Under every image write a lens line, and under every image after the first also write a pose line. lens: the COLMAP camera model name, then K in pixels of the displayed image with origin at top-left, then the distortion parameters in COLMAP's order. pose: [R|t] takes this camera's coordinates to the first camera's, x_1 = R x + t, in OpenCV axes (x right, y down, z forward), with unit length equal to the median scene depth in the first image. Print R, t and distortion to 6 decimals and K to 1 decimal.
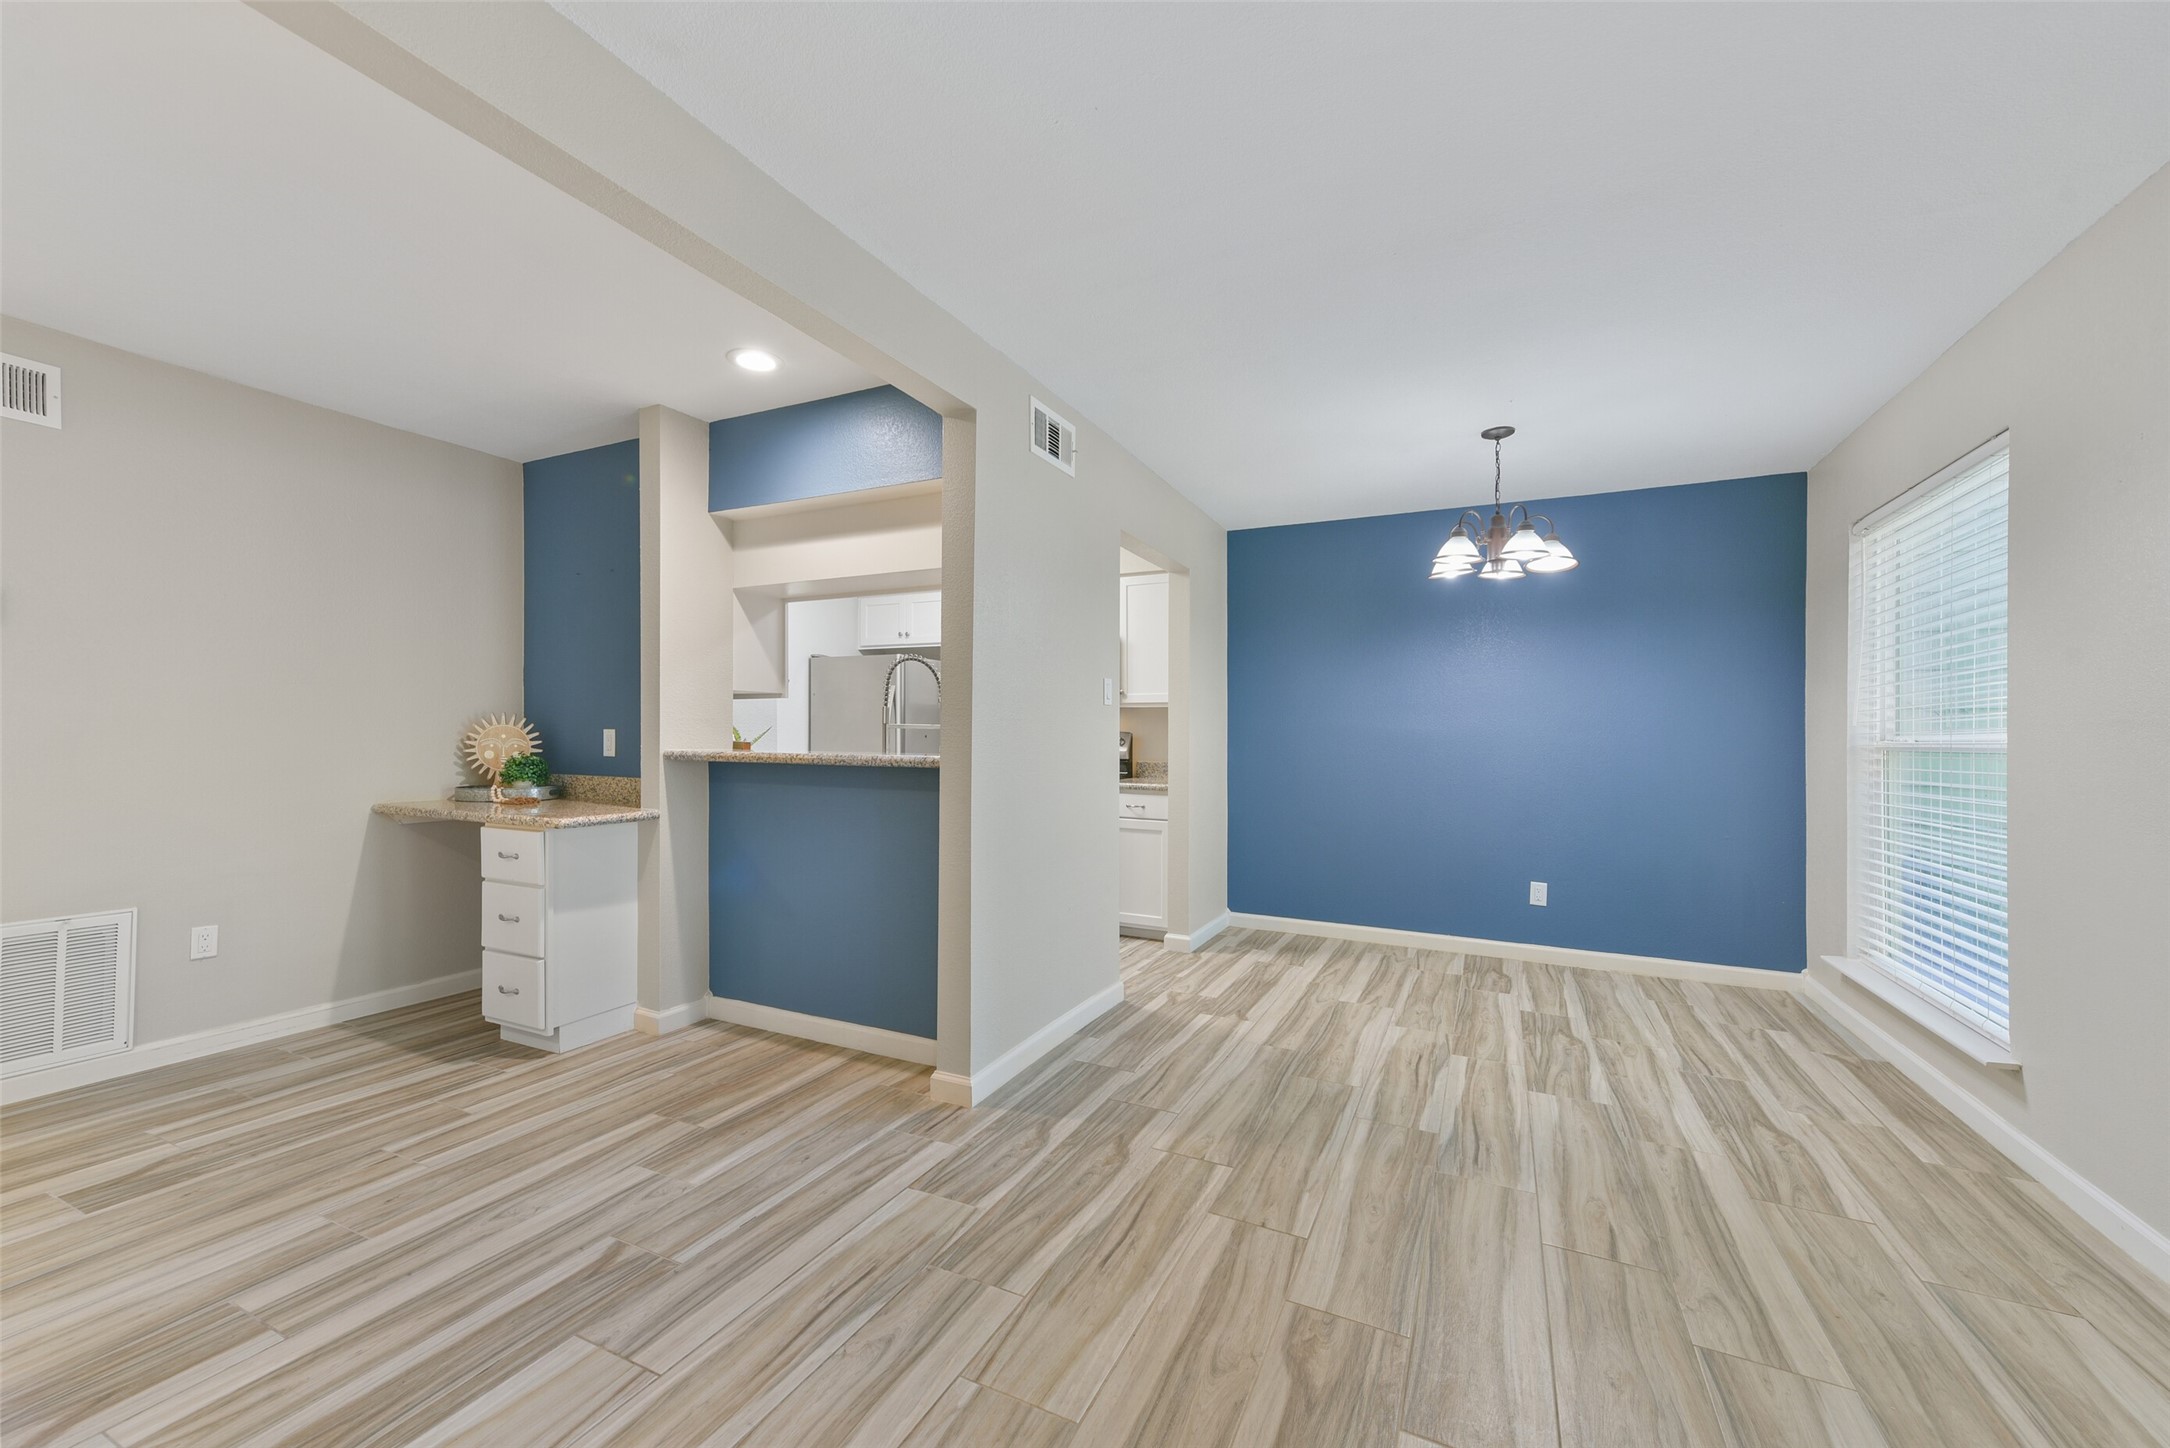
lens RADIAL K [[847.4, 0, 1075.8], [0, 847.4, 730.5], [0, 0, 1]] dist [0.013946, -0.000508]
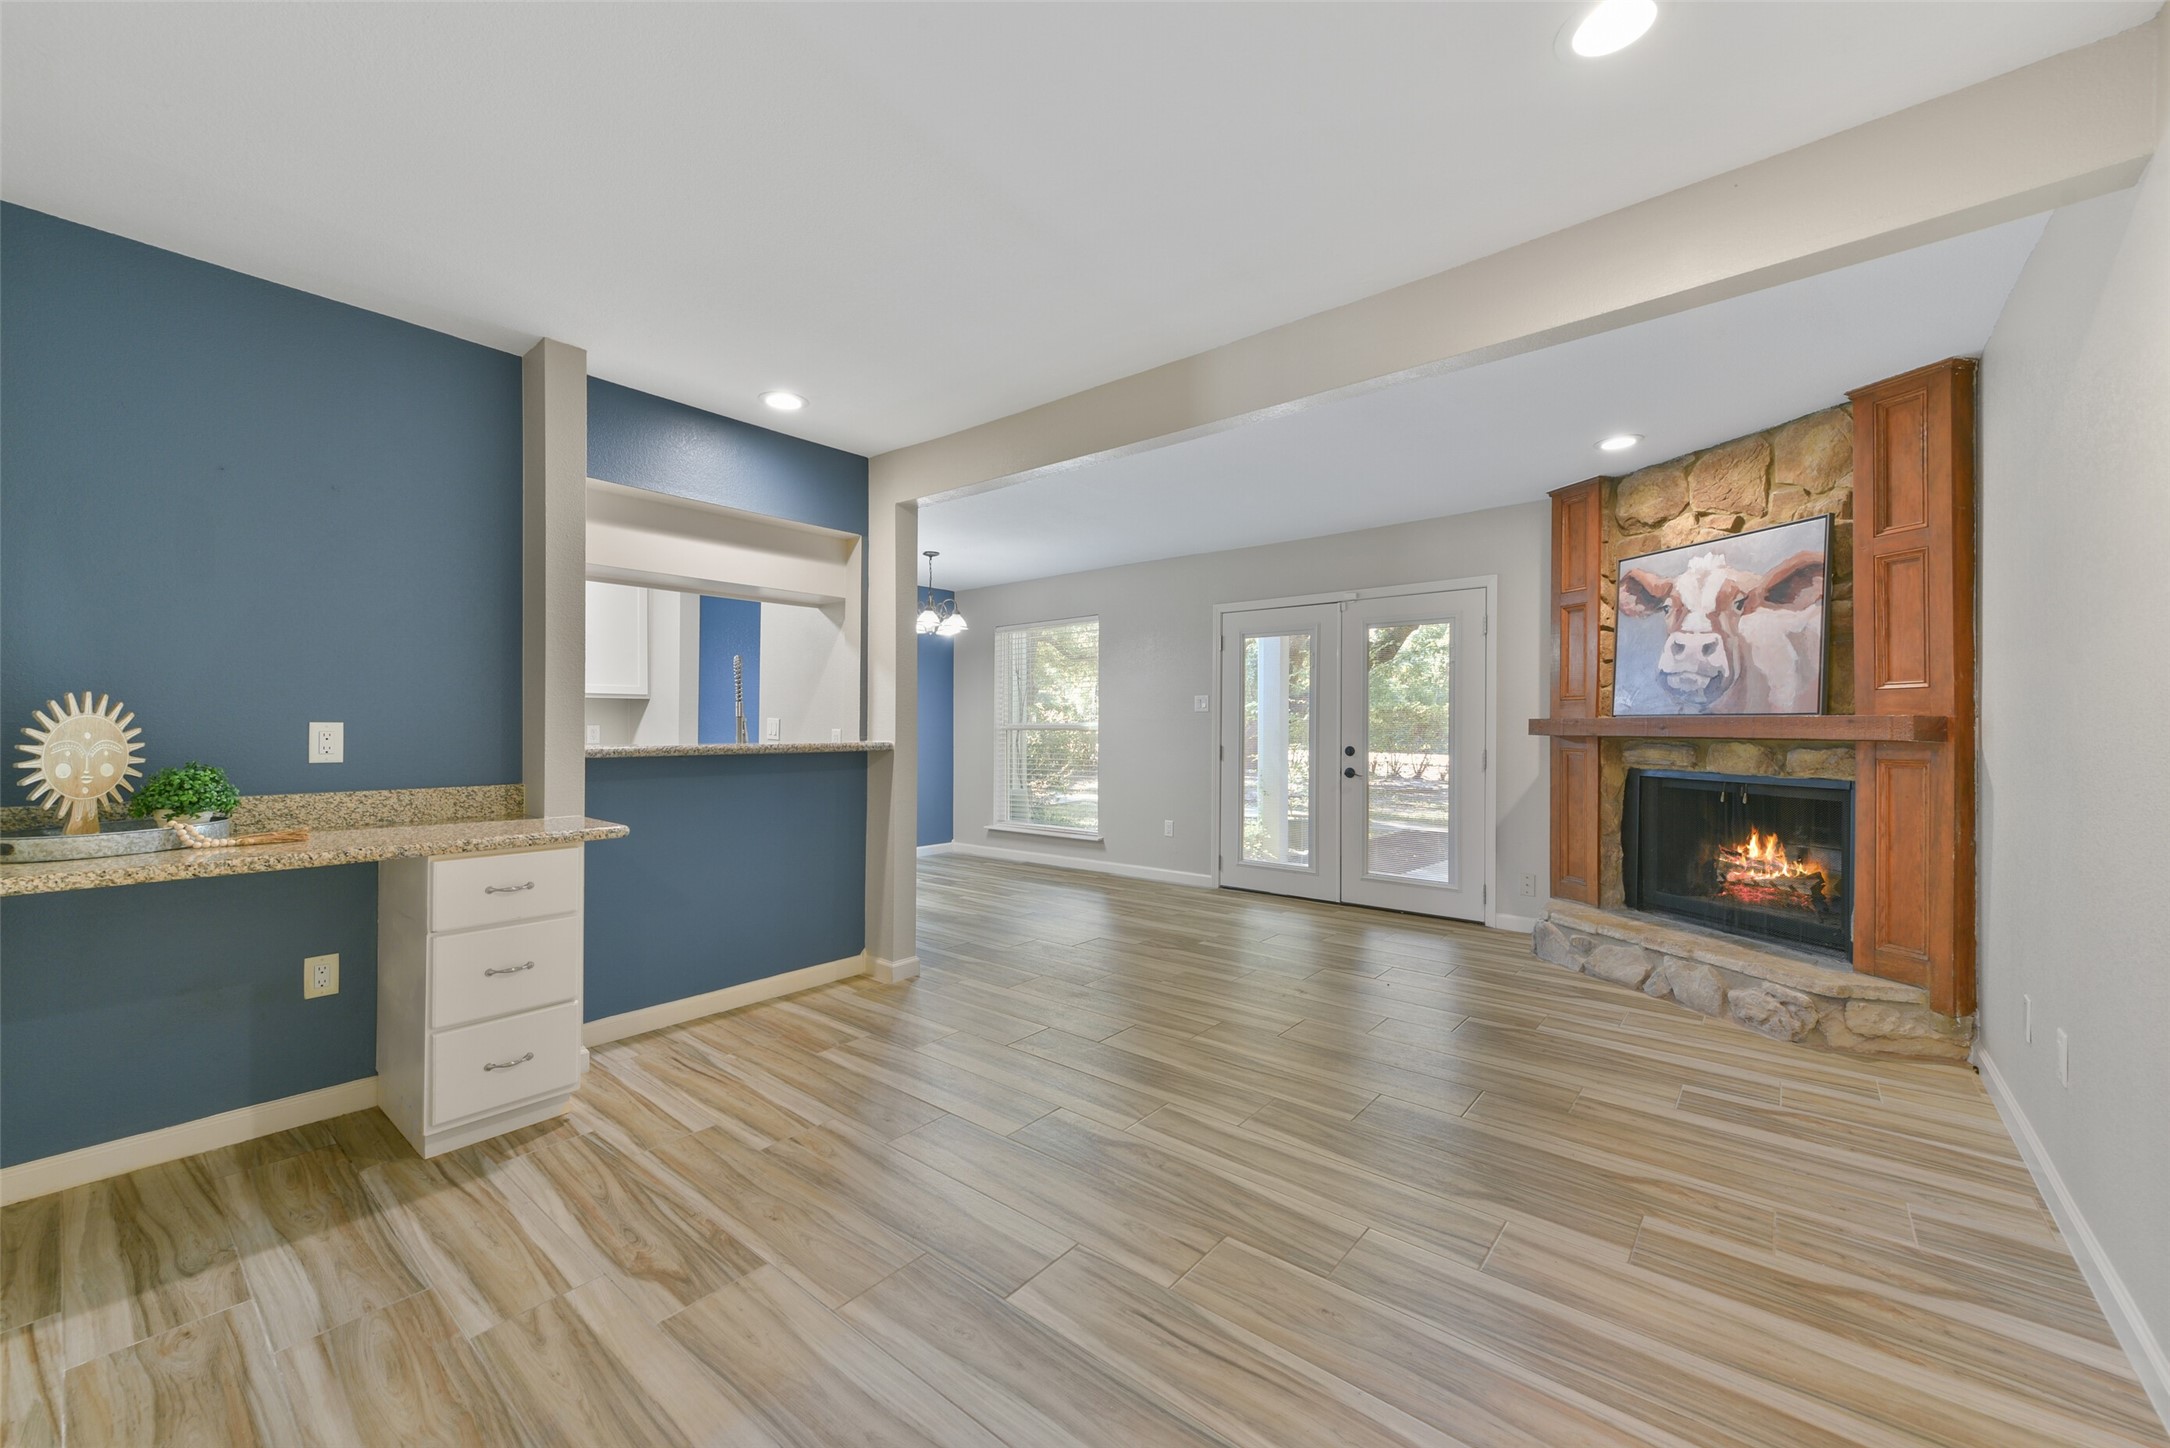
lens RADIAL K [[847.4, 0, 1075.8], [0, 847.4, 730.5], [0, 0, 1]] dist [0.013946, -0.000508]
pose [[0.238133, -0.012430, 0.971153, -1.332364], [-0.004949, 0.999890, 0.014012, -0.009403], [-0.971220, -0.008143, 0.238045, 0.331254]]
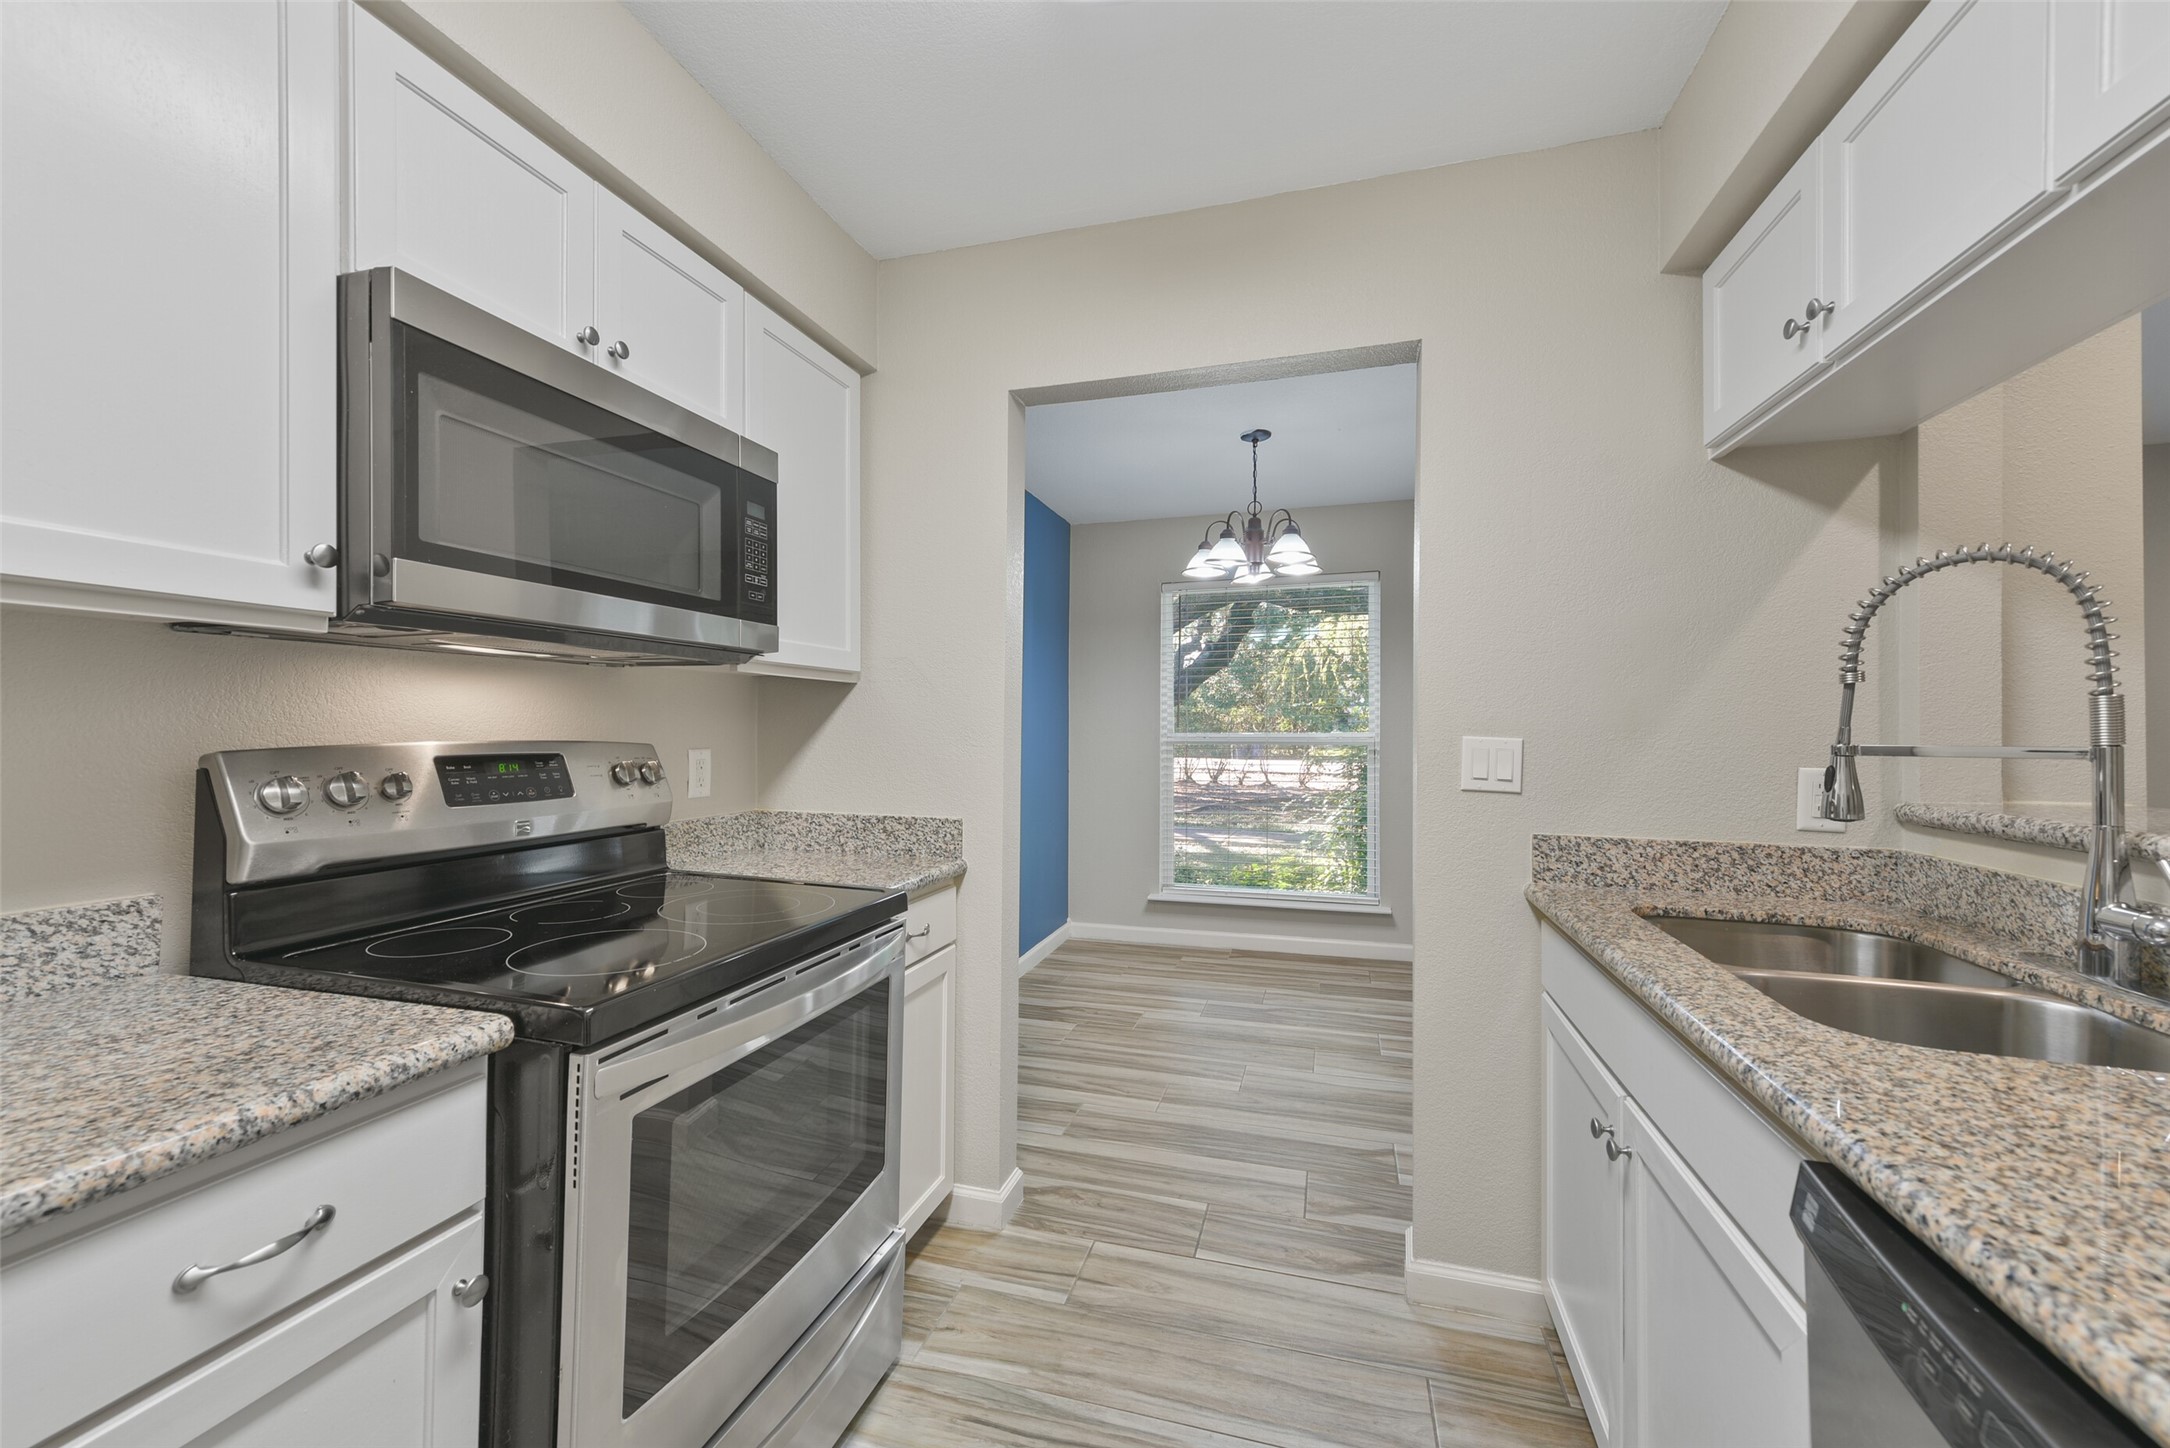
lens RADIAL K [[847.4, 0, 1075.8], [0, 847.4, 730.5], [0, 0, 1]] dist [0.013946, -0.000508]
pose [[-0.155638, -0.008712, 0.987776, -0.527444], [-0.005922, 0.999951, 0.007887, -0.015117], [-0.987796, -0.004622, -0.155682, 1.586045]]
